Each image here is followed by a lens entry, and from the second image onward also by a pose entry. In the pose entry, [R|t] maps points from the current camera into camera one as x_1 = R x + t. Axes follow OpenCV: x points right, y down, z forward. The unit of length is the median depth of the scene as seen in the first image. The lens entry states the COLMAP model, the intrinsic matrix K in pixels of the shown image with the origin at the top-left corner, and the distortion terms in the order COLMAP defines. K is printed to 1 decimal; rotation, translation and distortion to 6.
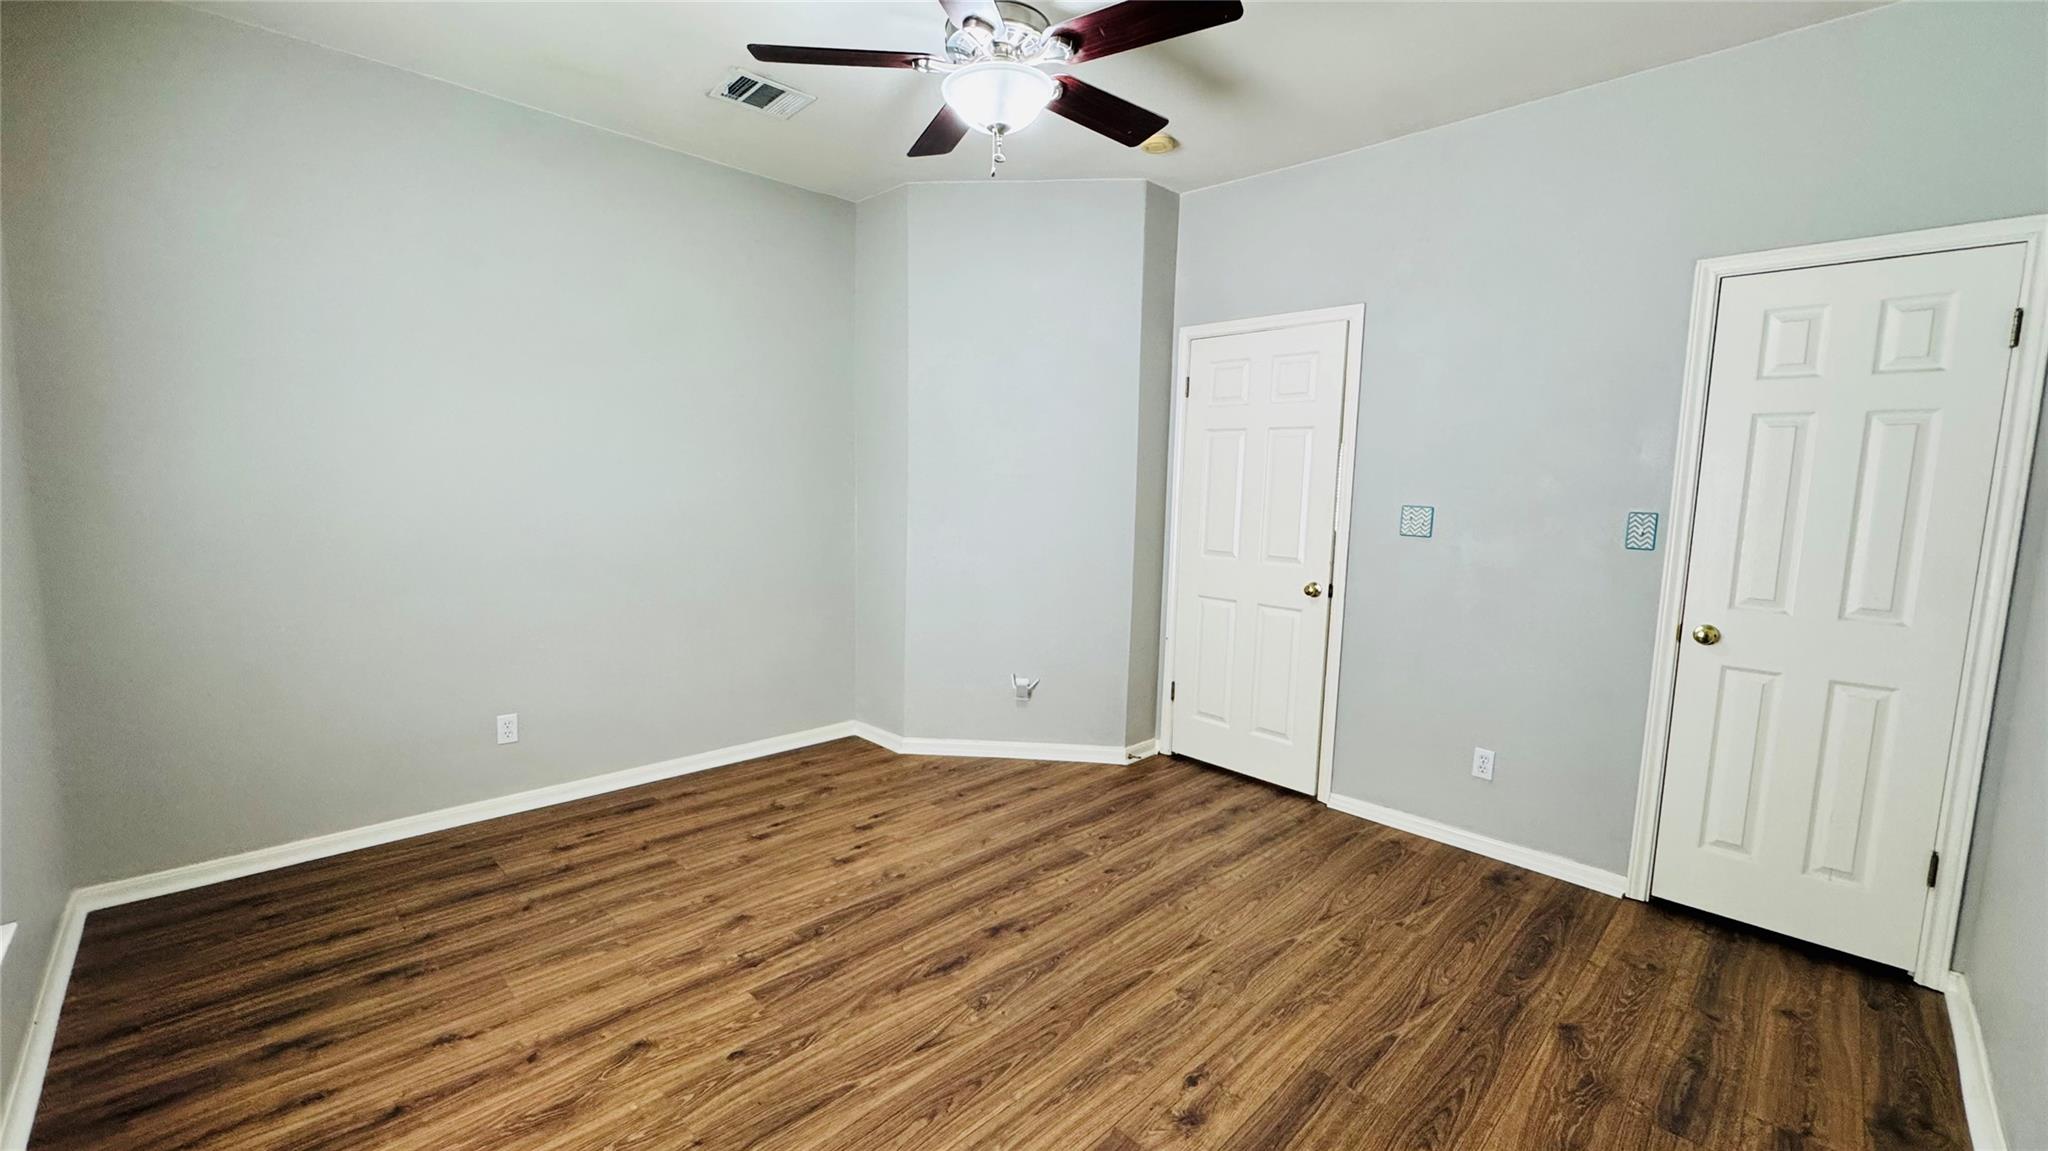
lens RADIAL K [[821.7, 0, 1031.5], [0, 821.7, 575.6], [0, 0, 1]] dist [-0.000835, -0.000028]
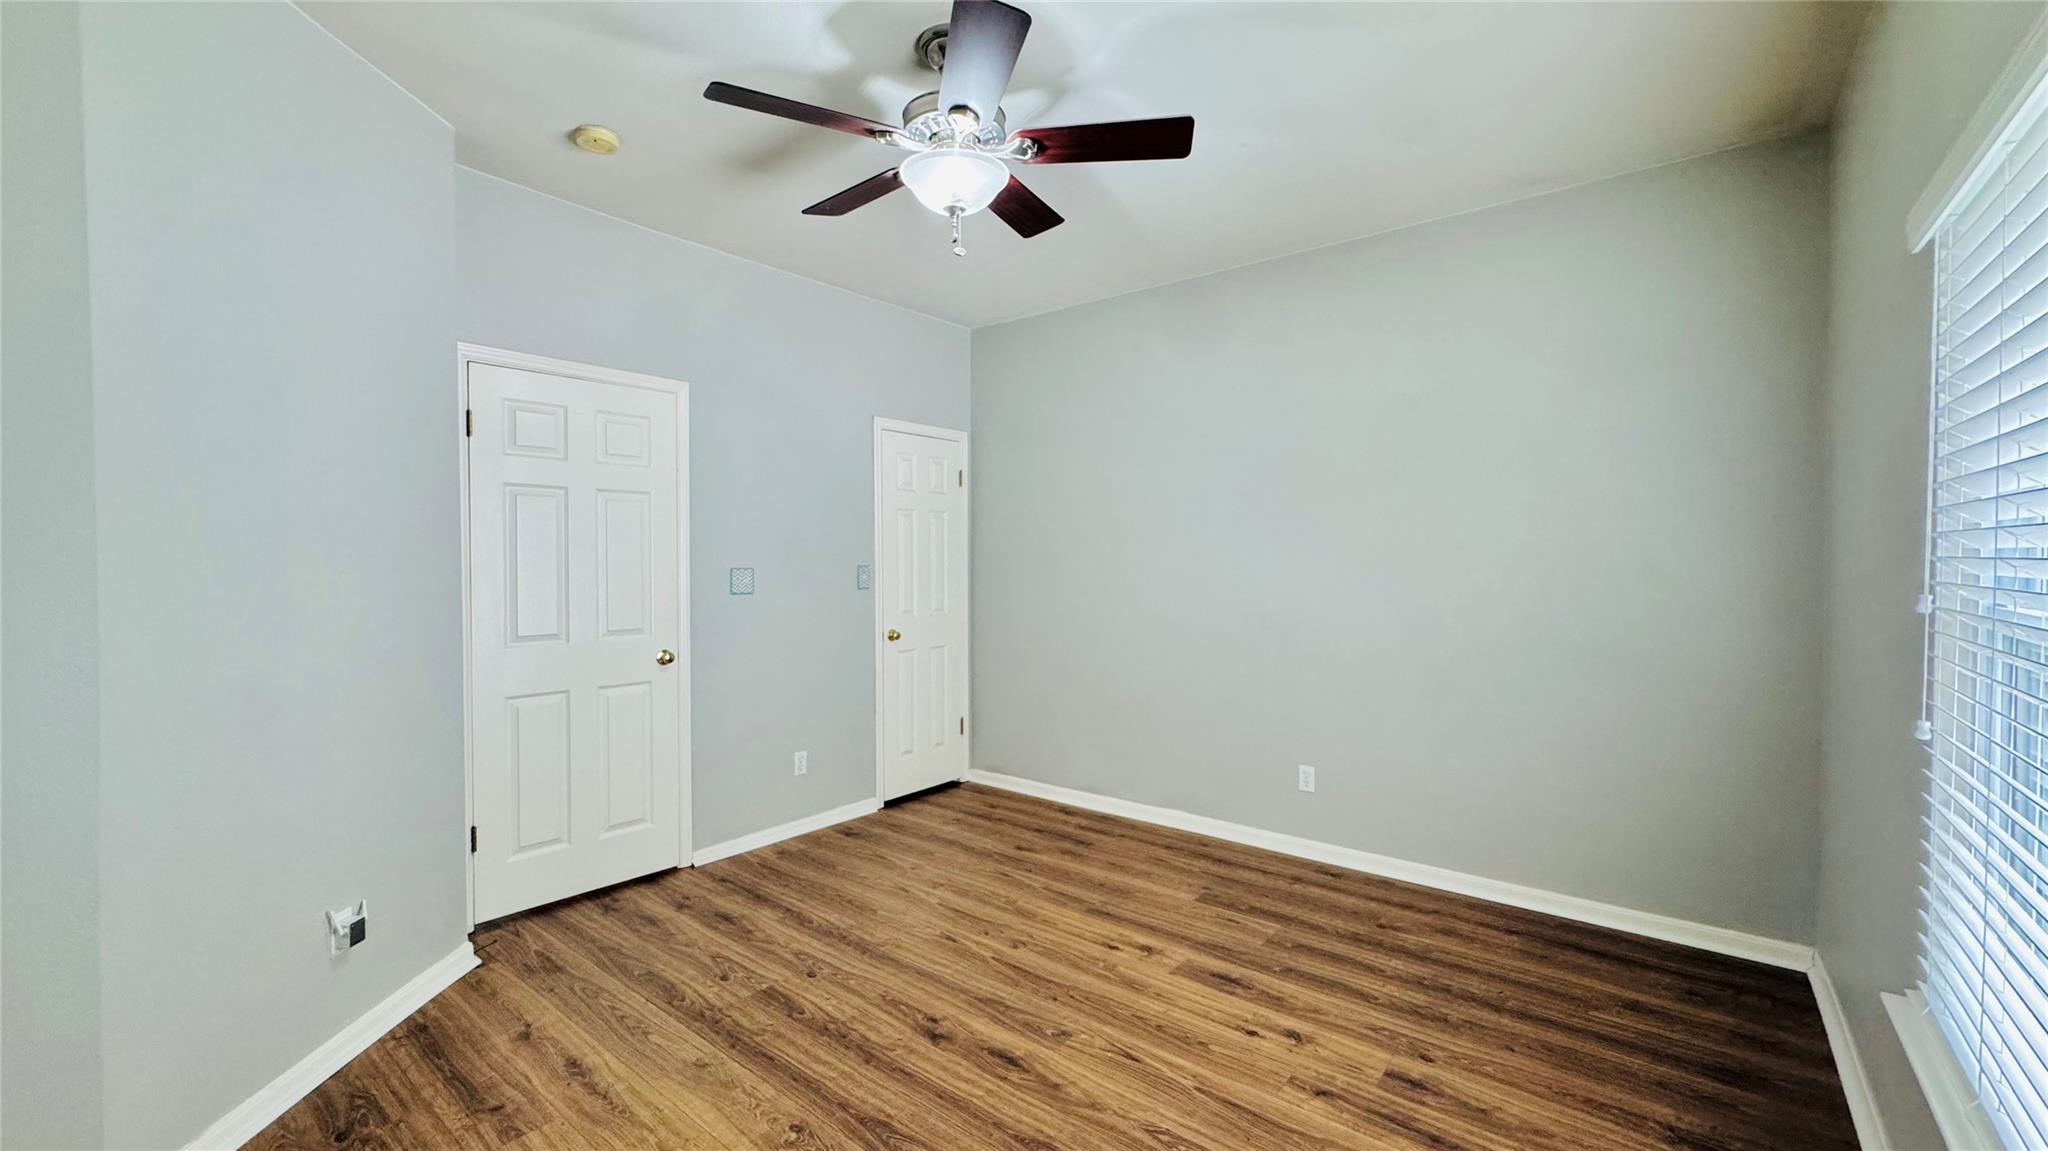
lens RADIAL K [[821.7, 0, 1031.5], [0, 821.7, 575.6], [0, 0, 1]] dist [-0.000835, -0.000028]
pose [[-0.114067, -0.044238, 0.992488, -0.876515], [0.108346, 0.992496, 0.056690, -0.110956], [-0.987547, 0.113999, -0.108418, 0.870615]]
